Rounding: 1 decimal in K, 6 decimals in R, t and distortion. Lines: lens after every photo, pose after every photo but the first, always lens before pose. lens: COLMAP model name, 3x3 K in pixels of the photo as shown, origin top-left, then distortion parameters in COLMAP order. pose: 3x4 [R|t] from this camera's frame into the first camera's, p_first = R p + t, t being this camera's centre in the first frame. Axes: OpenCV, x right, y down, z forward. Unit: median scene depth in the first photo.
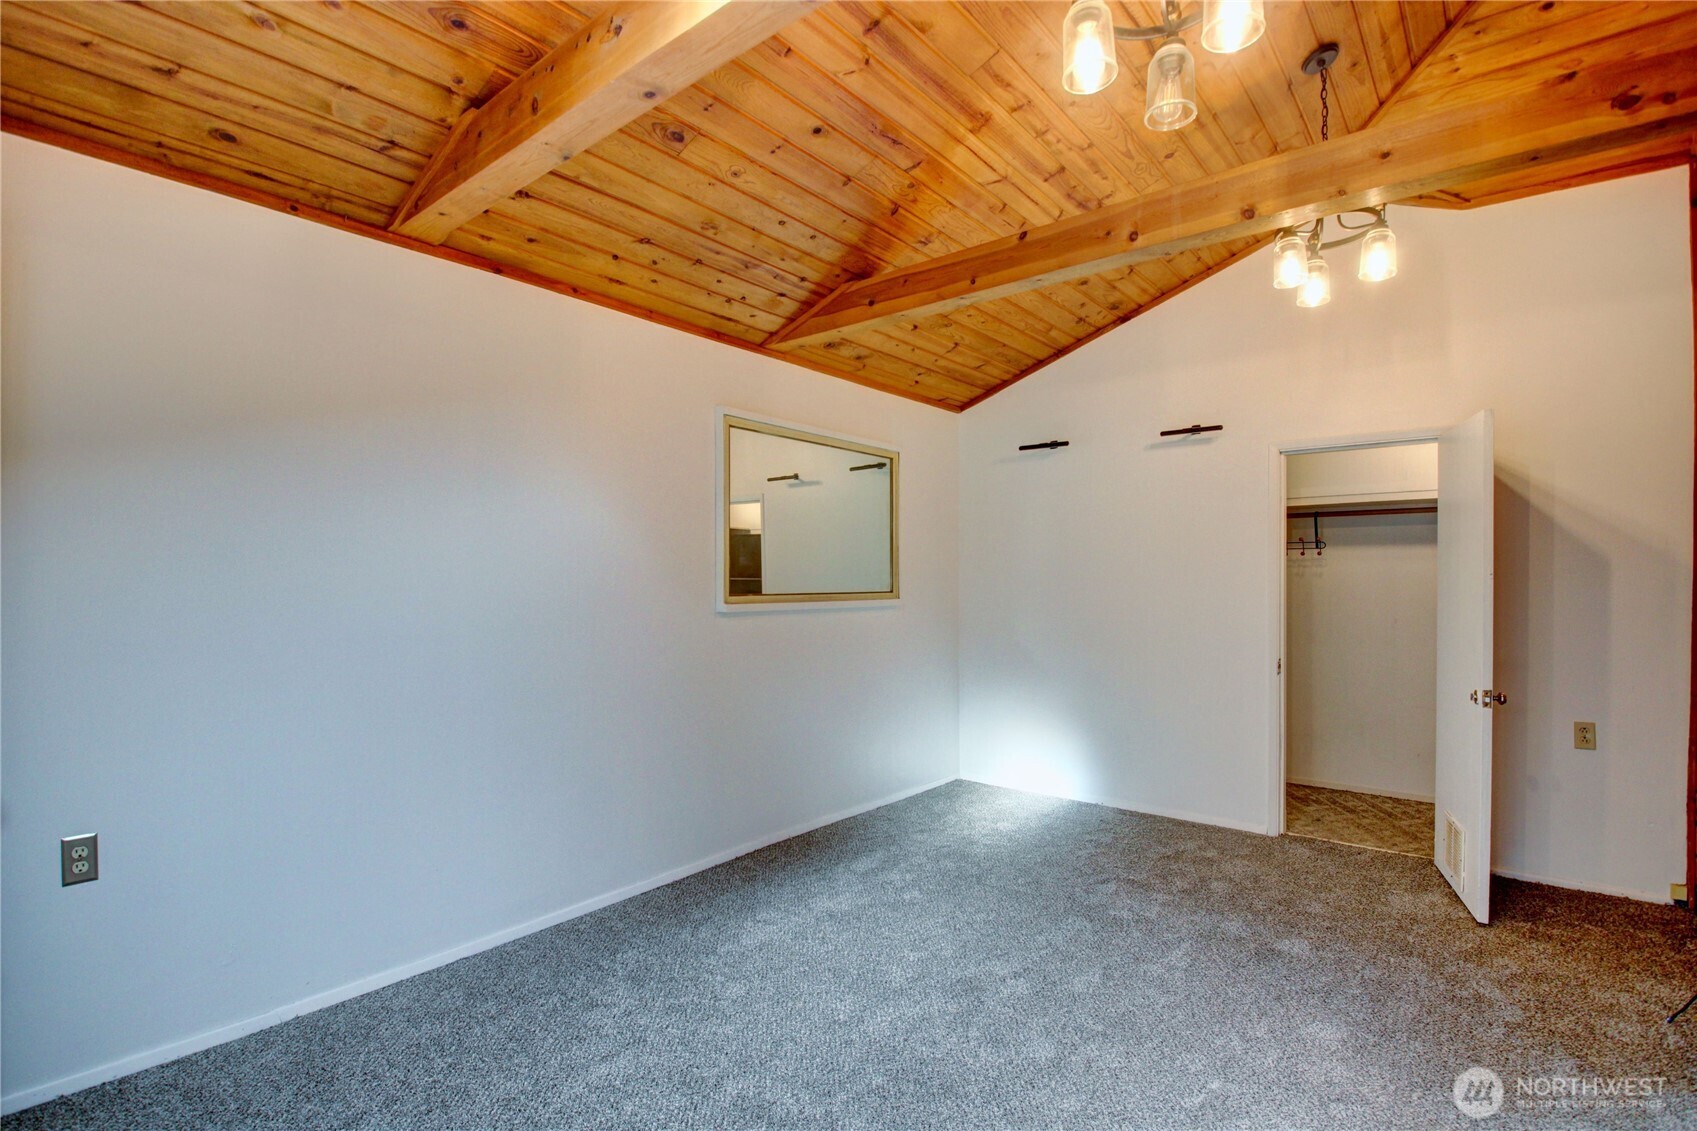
lens RADIAL K [[790.2, 0, 844.7], [0, 790.2, 570.5], [0, 0, 1]] dist [0.006102, -0.000779]
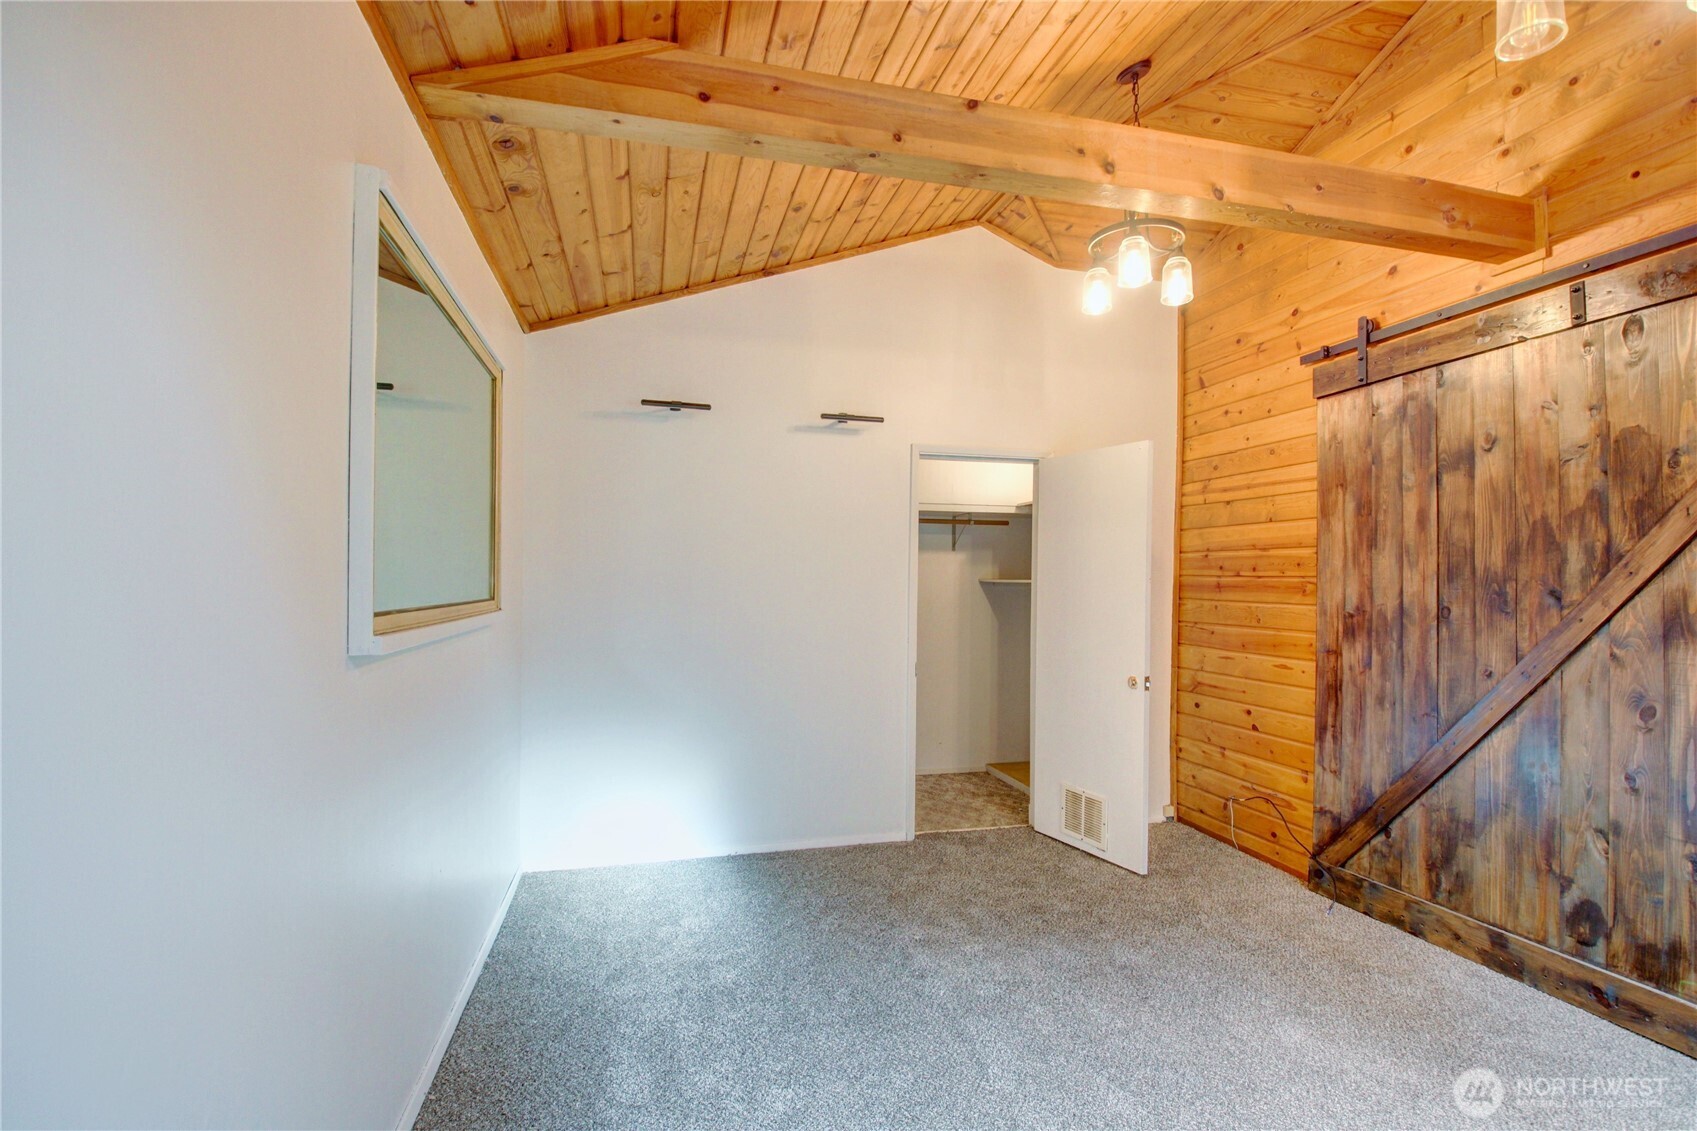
lens RADIAL K [[790.2, 0, 845.7], [0, 790.2, 573.5], [0, 0, 1]] dist [0.006102, -0.000779]
pose [[0.594435, 0.011444, 0.804063, -0.309462], [-0.016970, 0.999855, -0.001685, 0.004673], [-0.803965, -0.012643, 0.594542, 0.488074]]
